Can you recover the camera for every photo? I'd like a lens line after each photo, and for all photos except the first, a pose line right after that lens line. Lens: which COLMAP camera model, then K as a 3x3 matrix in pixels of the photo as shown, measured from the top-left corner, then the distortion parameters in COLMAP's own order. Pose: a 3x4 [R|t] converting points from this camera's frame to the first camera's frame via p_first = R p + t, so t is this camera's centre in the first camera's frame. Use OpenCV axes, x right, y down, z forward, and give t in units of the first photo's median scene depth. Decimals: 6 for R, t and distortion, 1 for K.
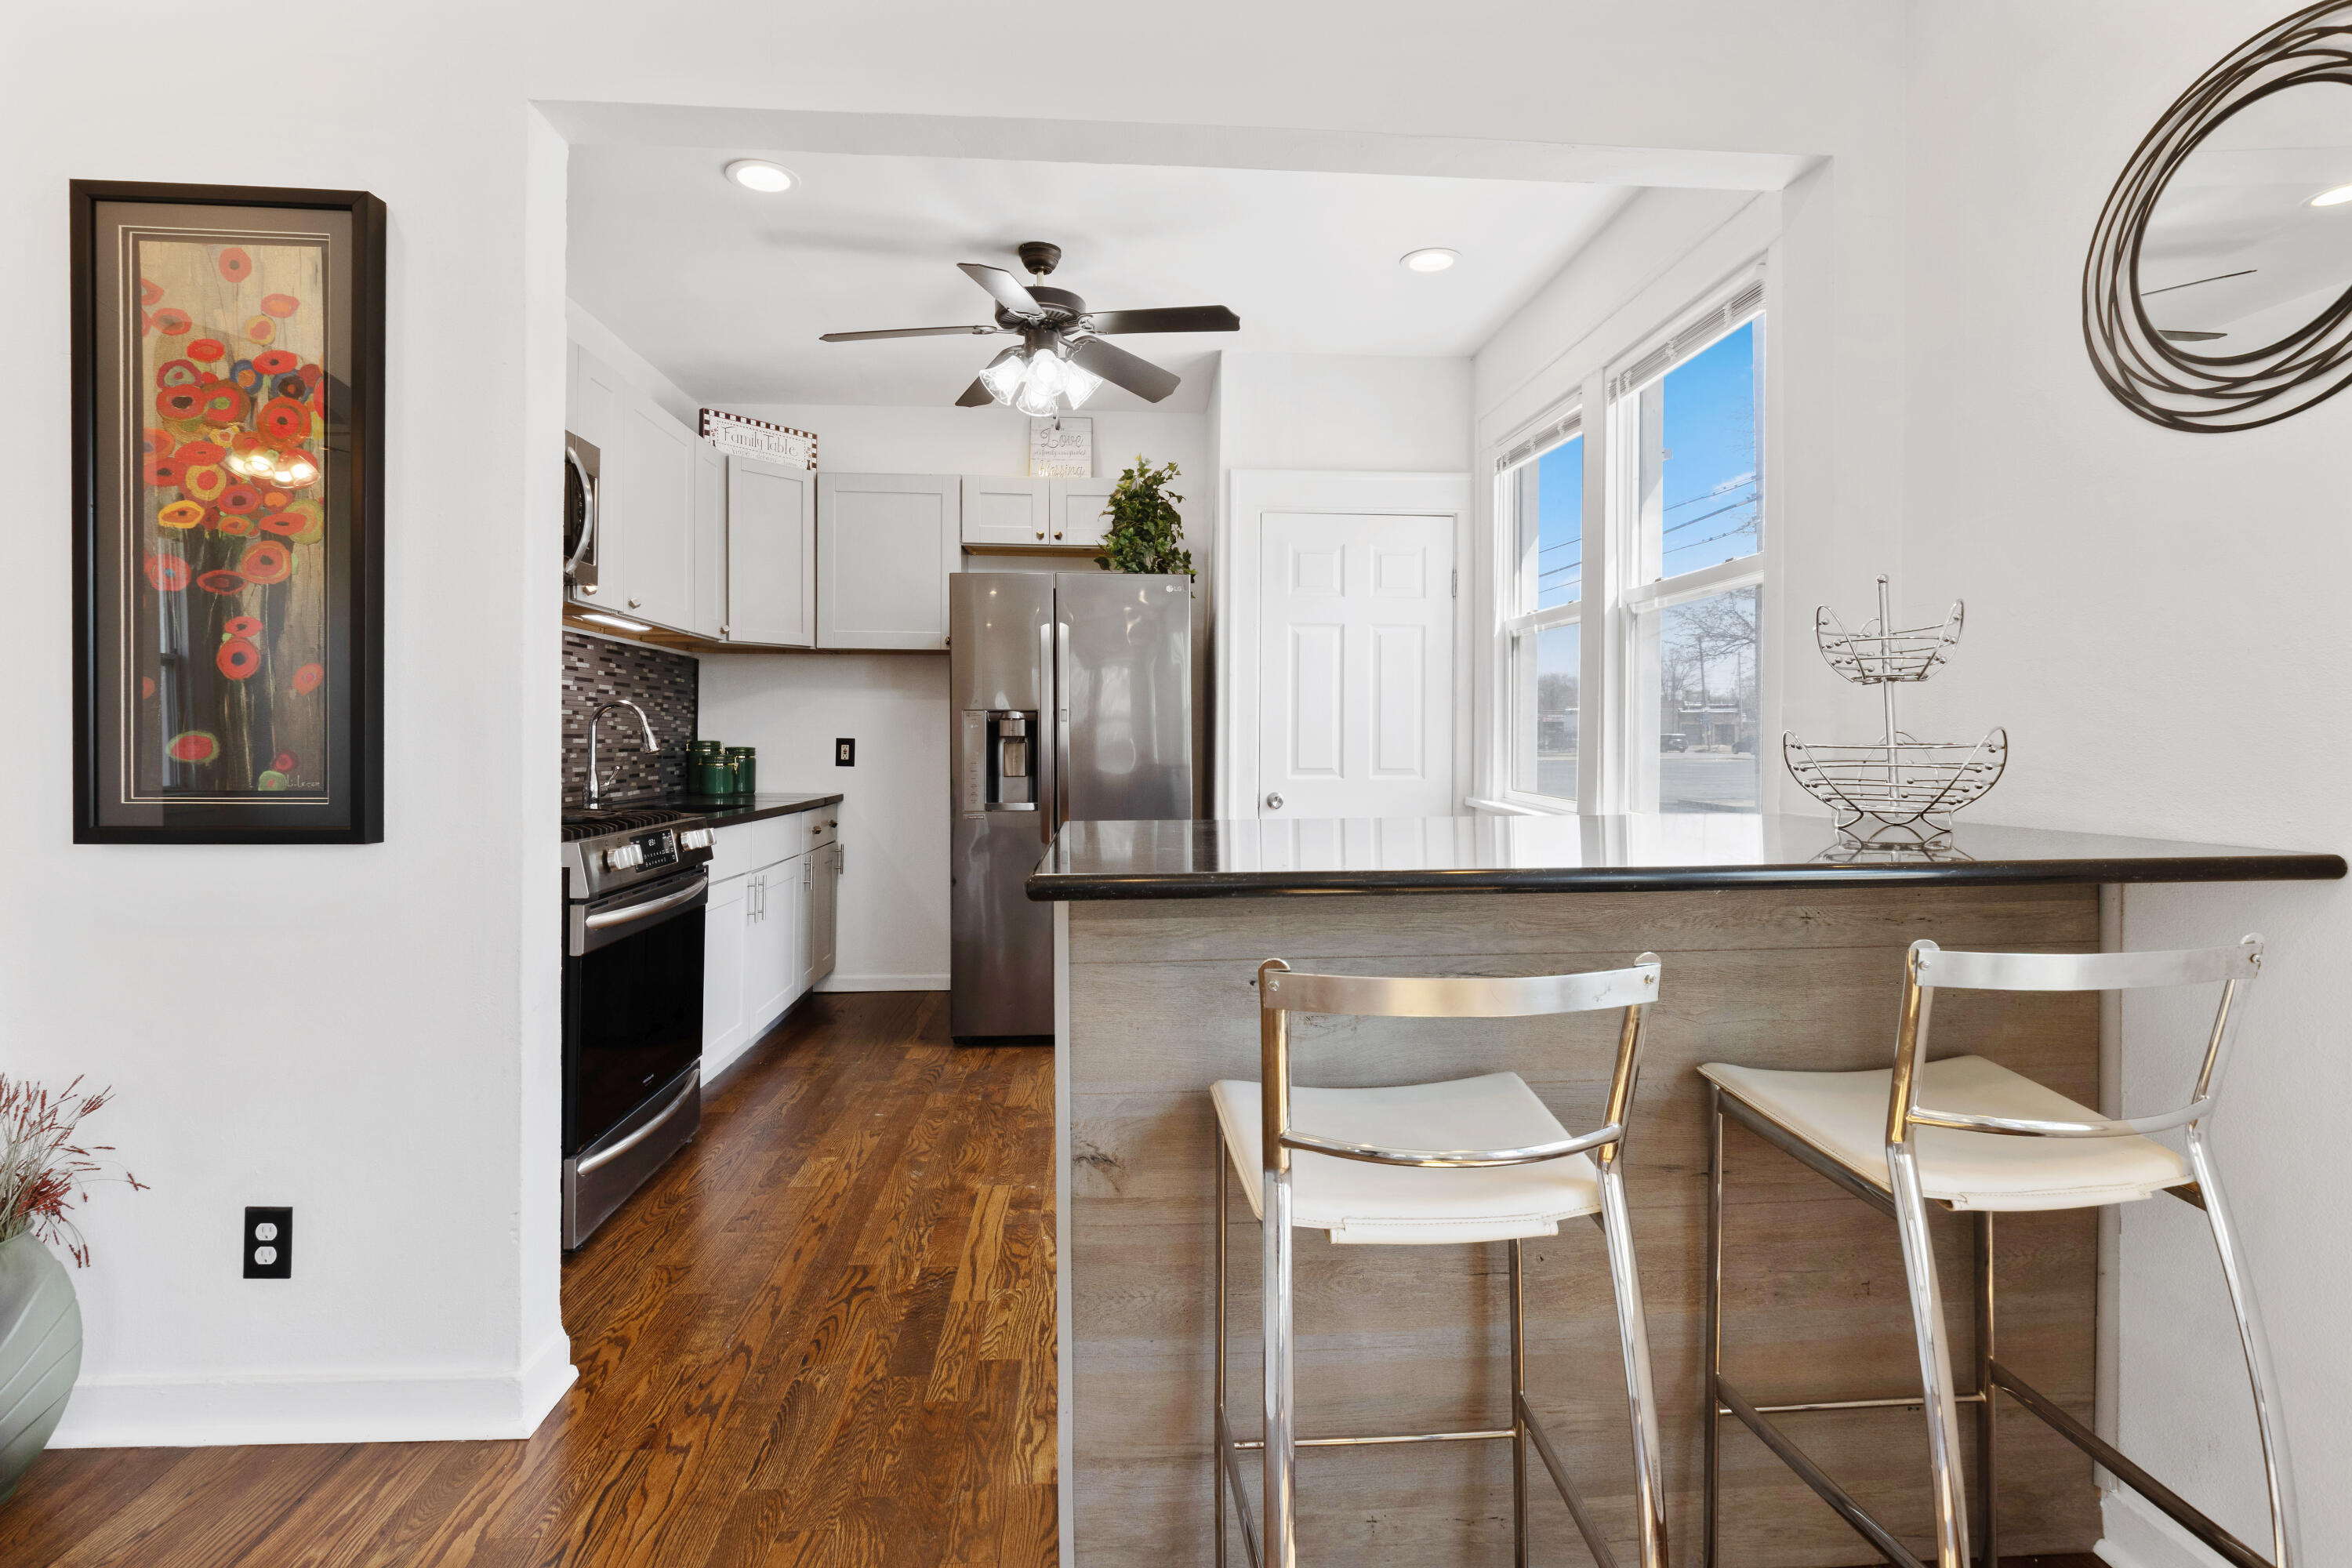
lens RADIAL K [[1113.2, 0, 1180.9], [0, 1113.2, 727.3], [0, 0, 1]] dist [0.022352, -0.012000]
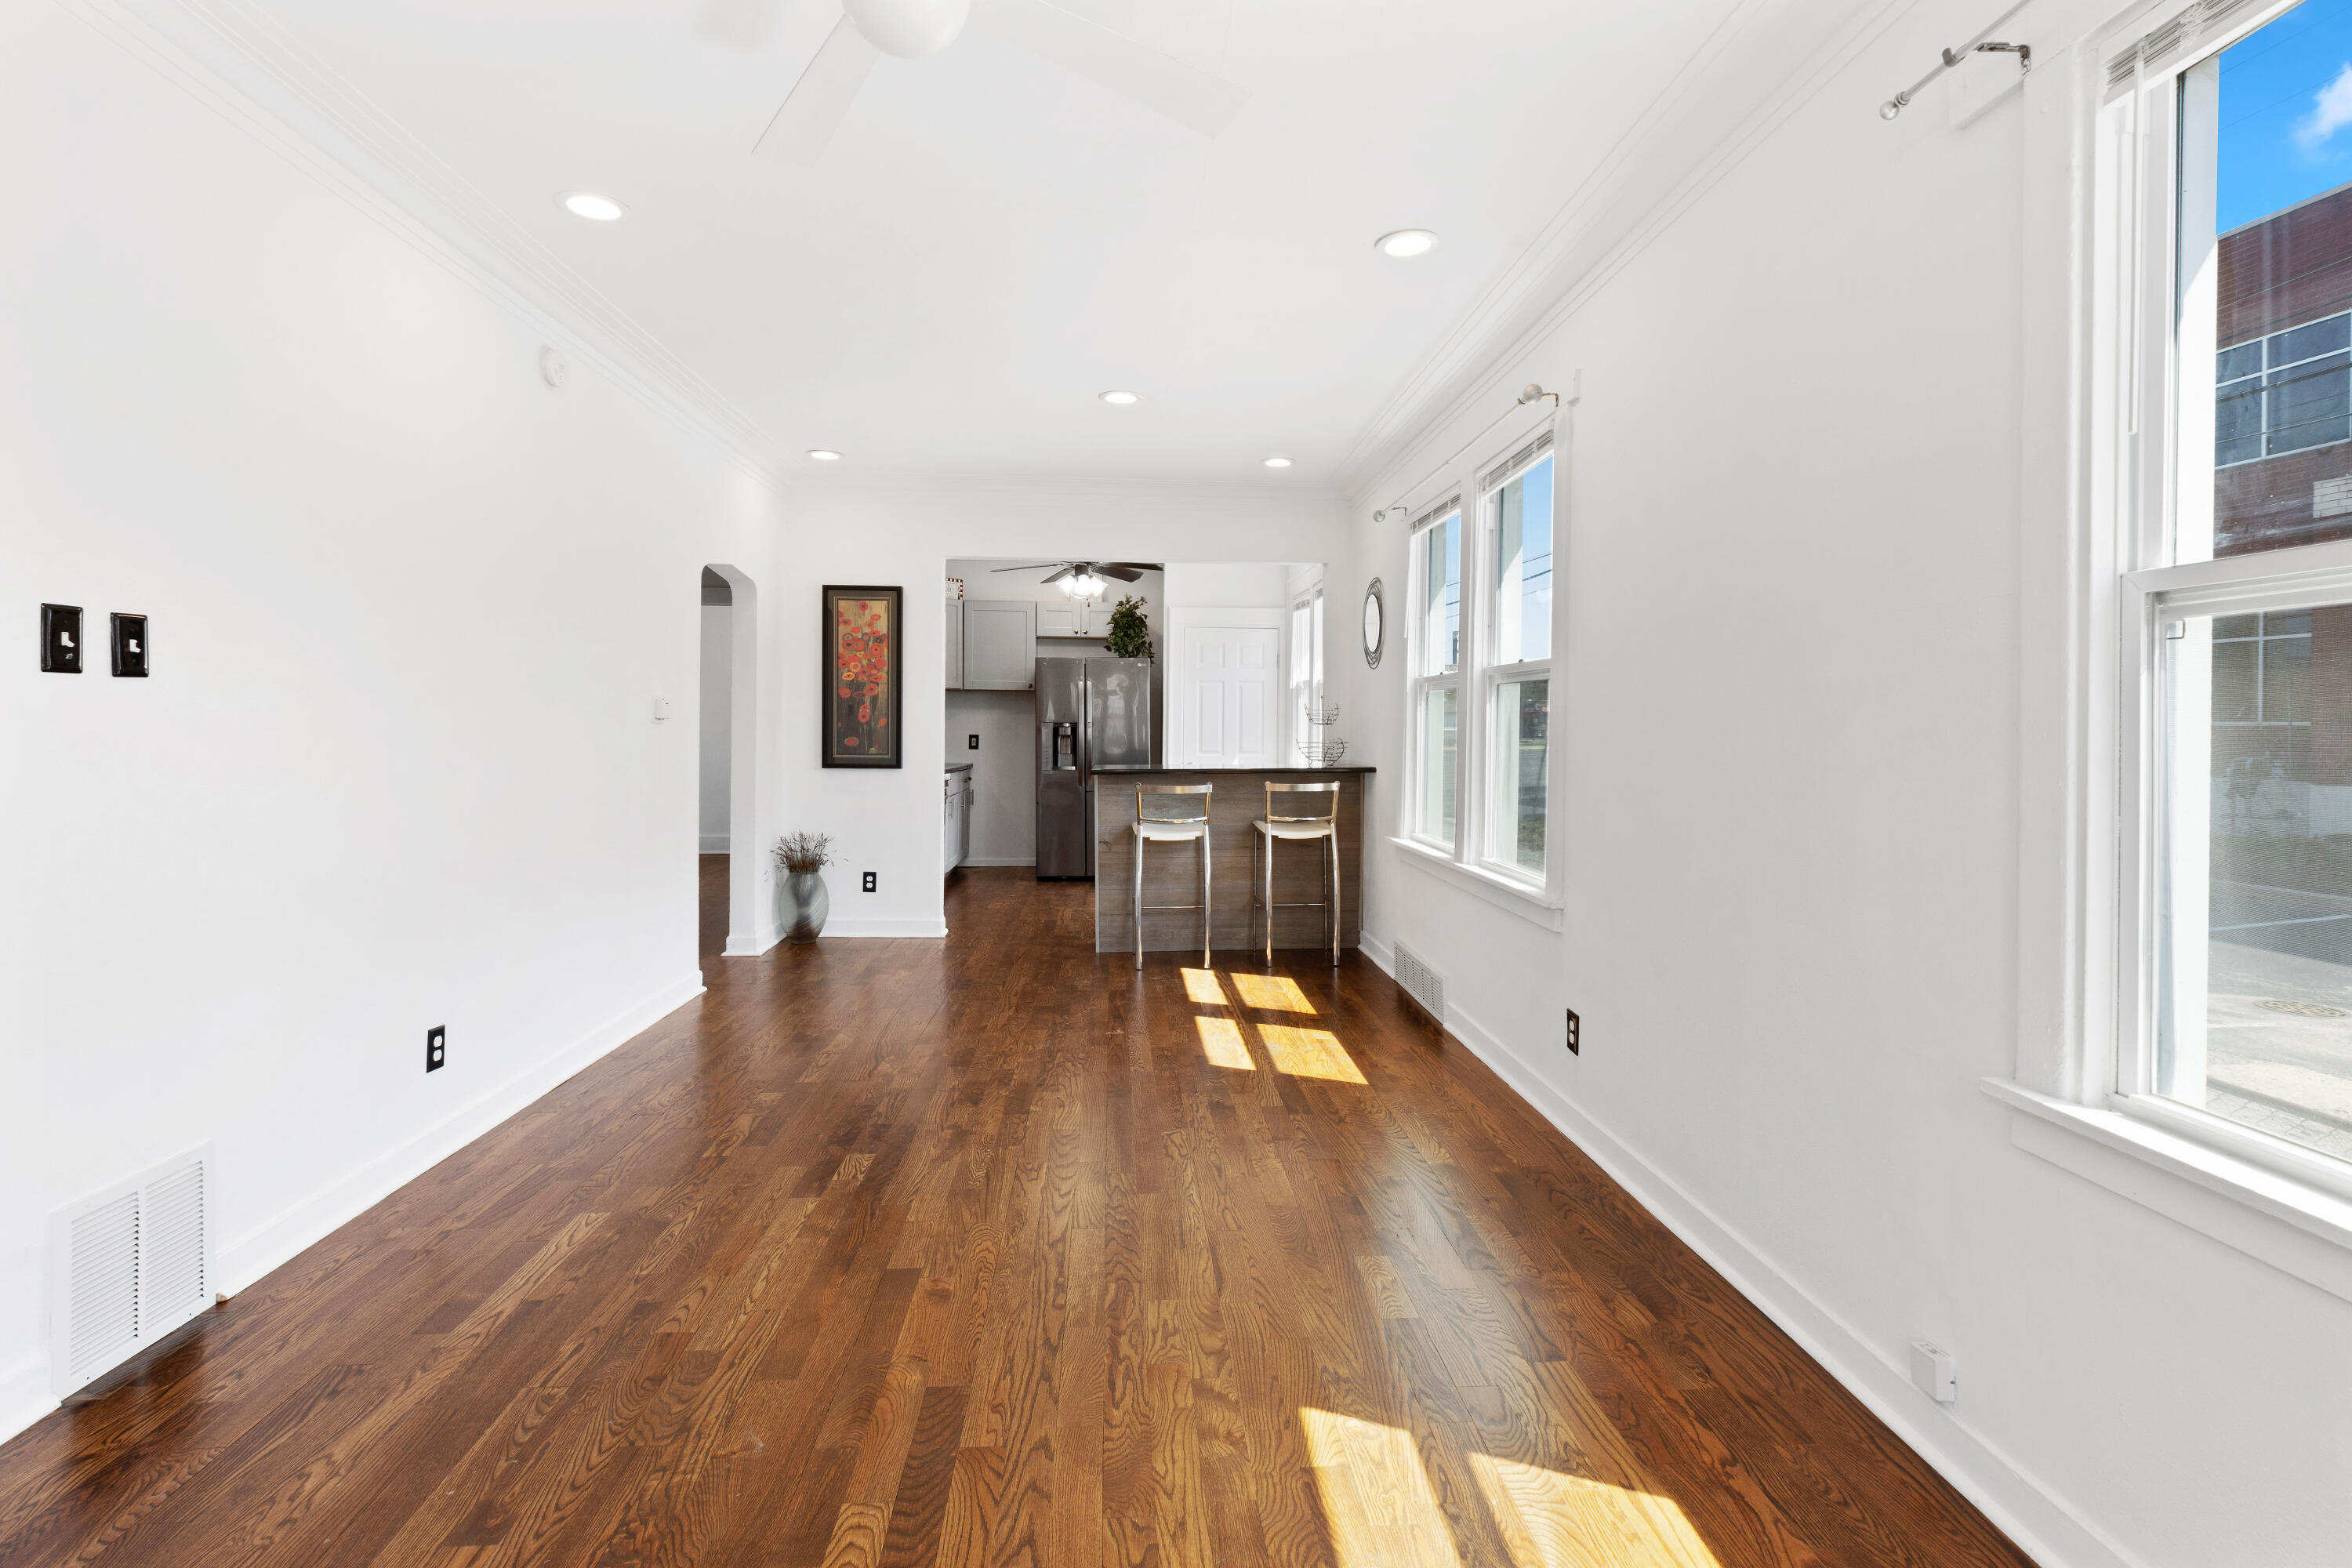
lens RADIAL K [[1113.2, 0, 1180.9], [0, 1113.2, 727.3], [0, 0, 1]] dist [0.022352, -0.012000]
pose [[0.999965, 0.002773, -0.007880, 0.082997], [-0.002685, 0.999934, 0.011144, -0.029586], [0.007910, -0.011123, 0.999907, -1.082808]]
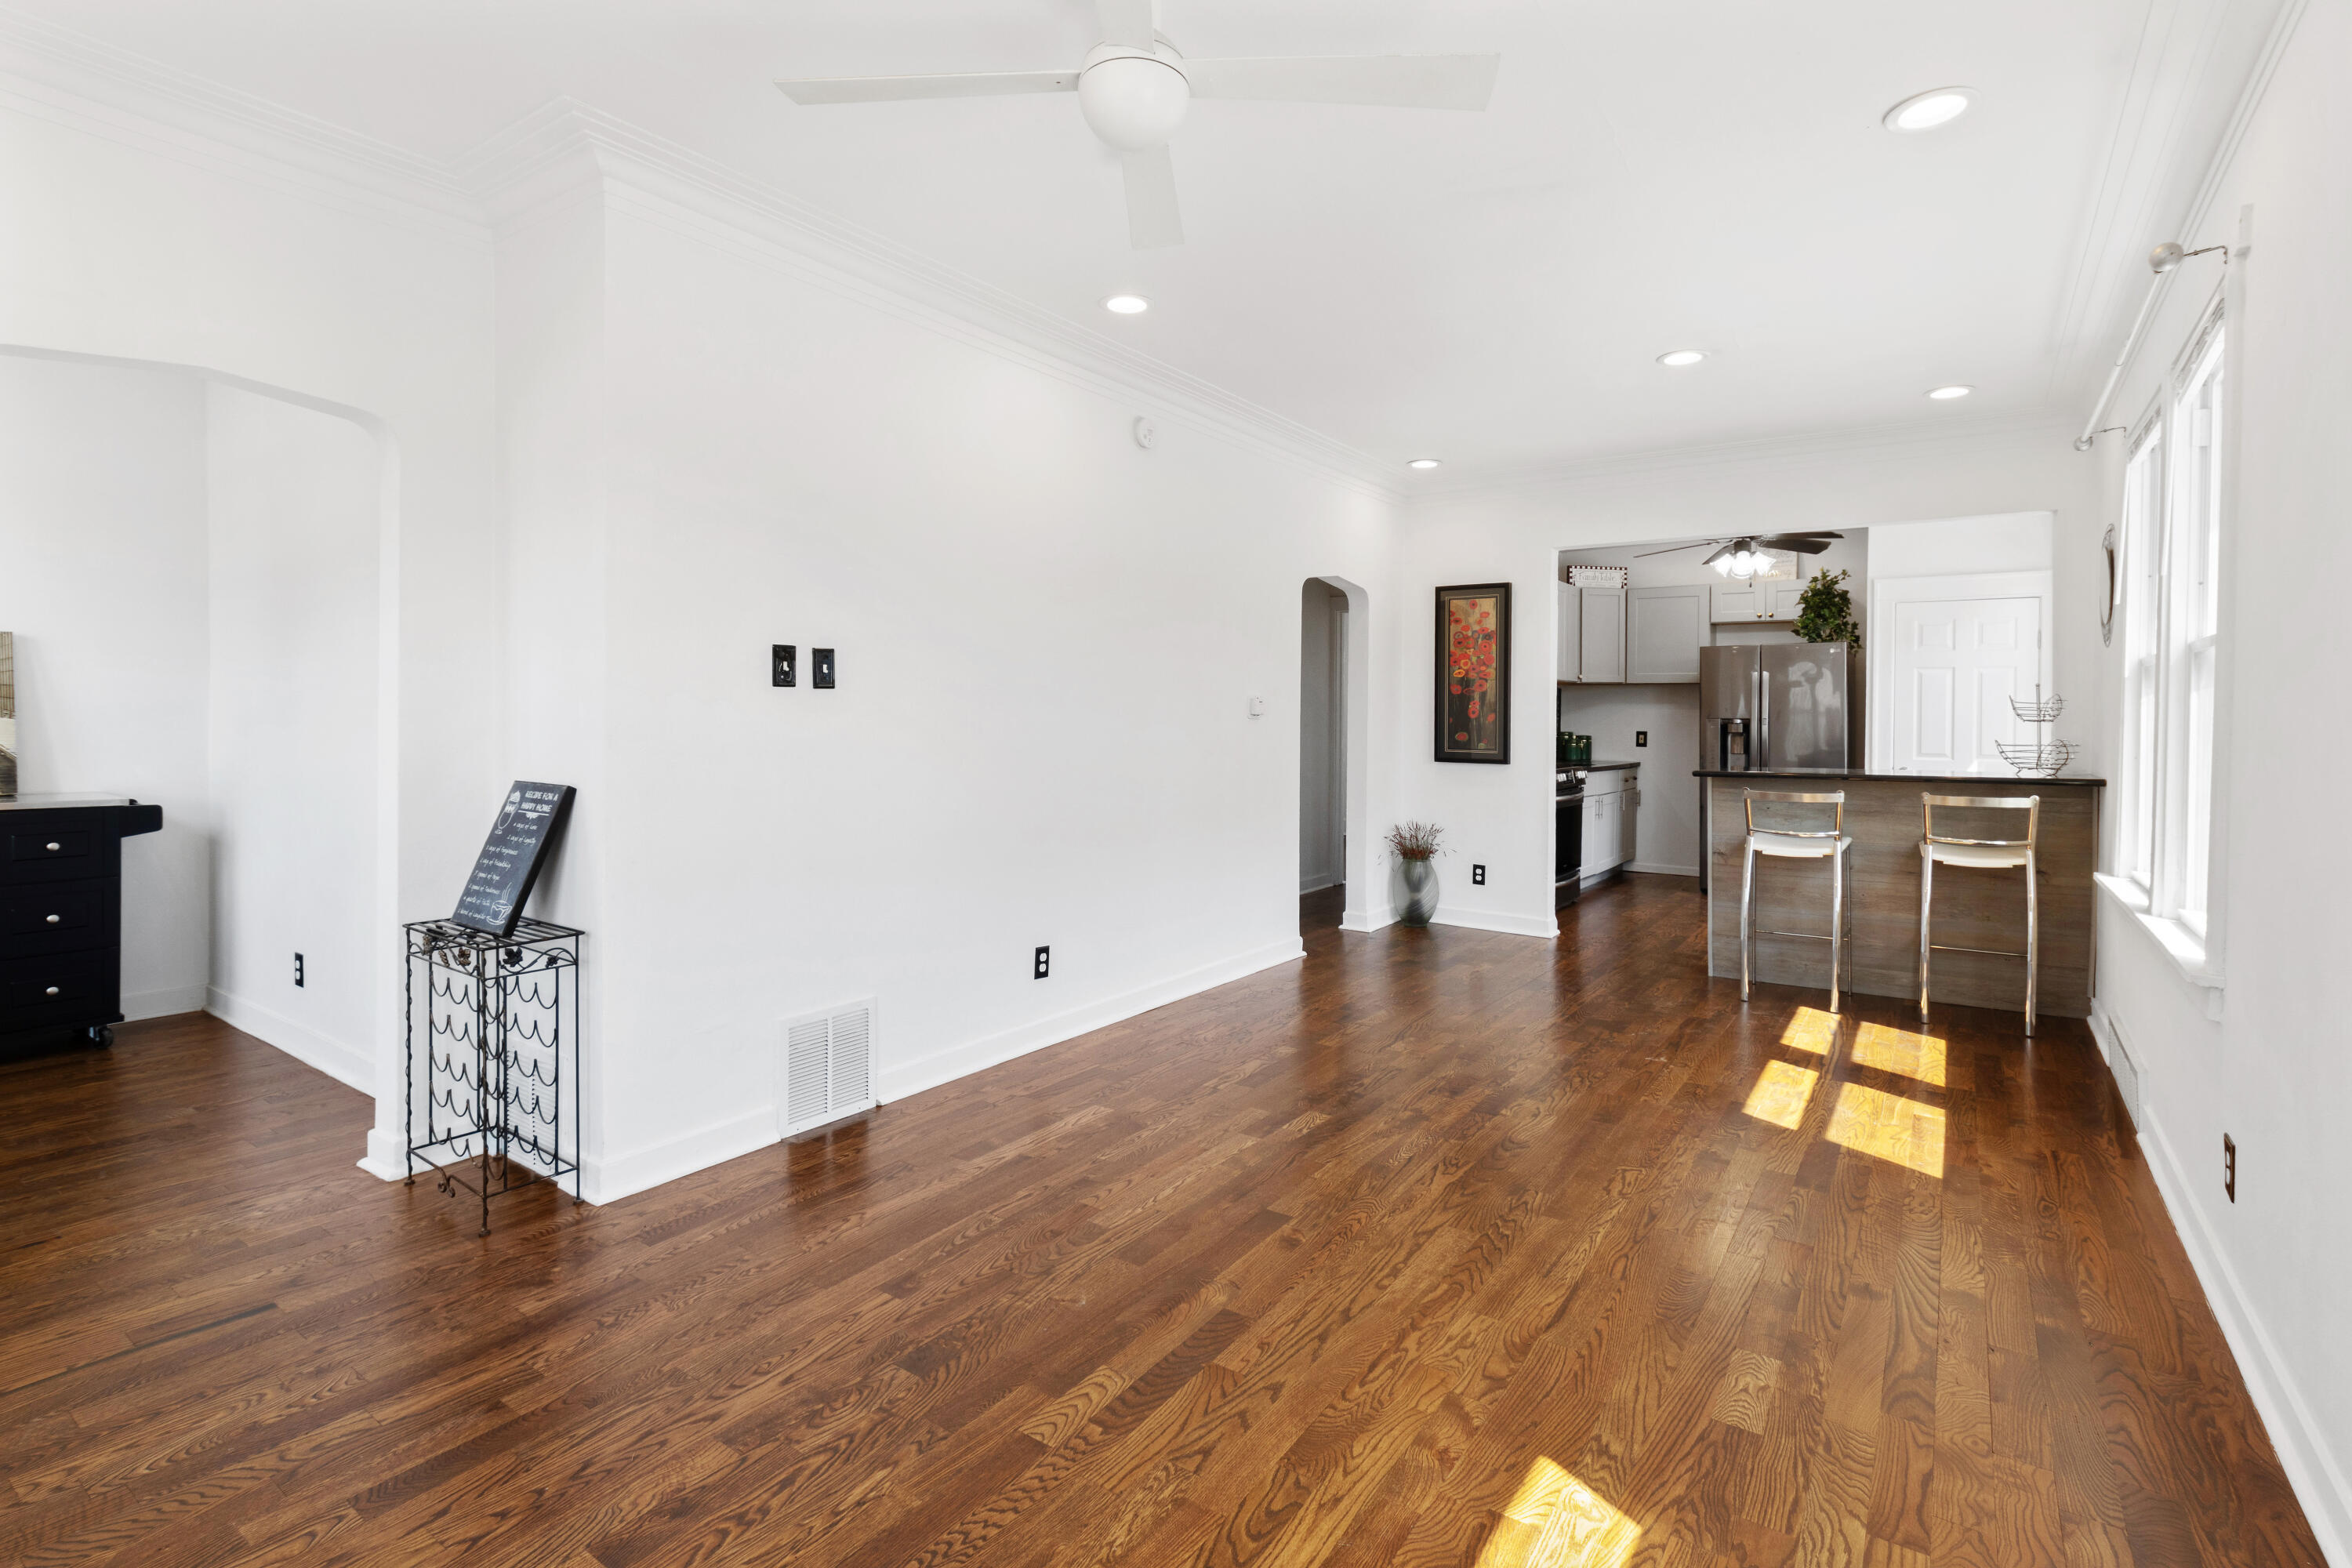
lens RADIAL K [[1118.7, 0, 1186.2], [0, 1118.7, 725.0], [0, 0, 1]] dist [0.023744, -0.014506]
pose [[0.783413, 0.007802, -0.621452, 0.295621], [0.000879, 0.999906, 0.013661, -0.030251], [0.621501, -0.011248, 0.783333, -1.039318]]
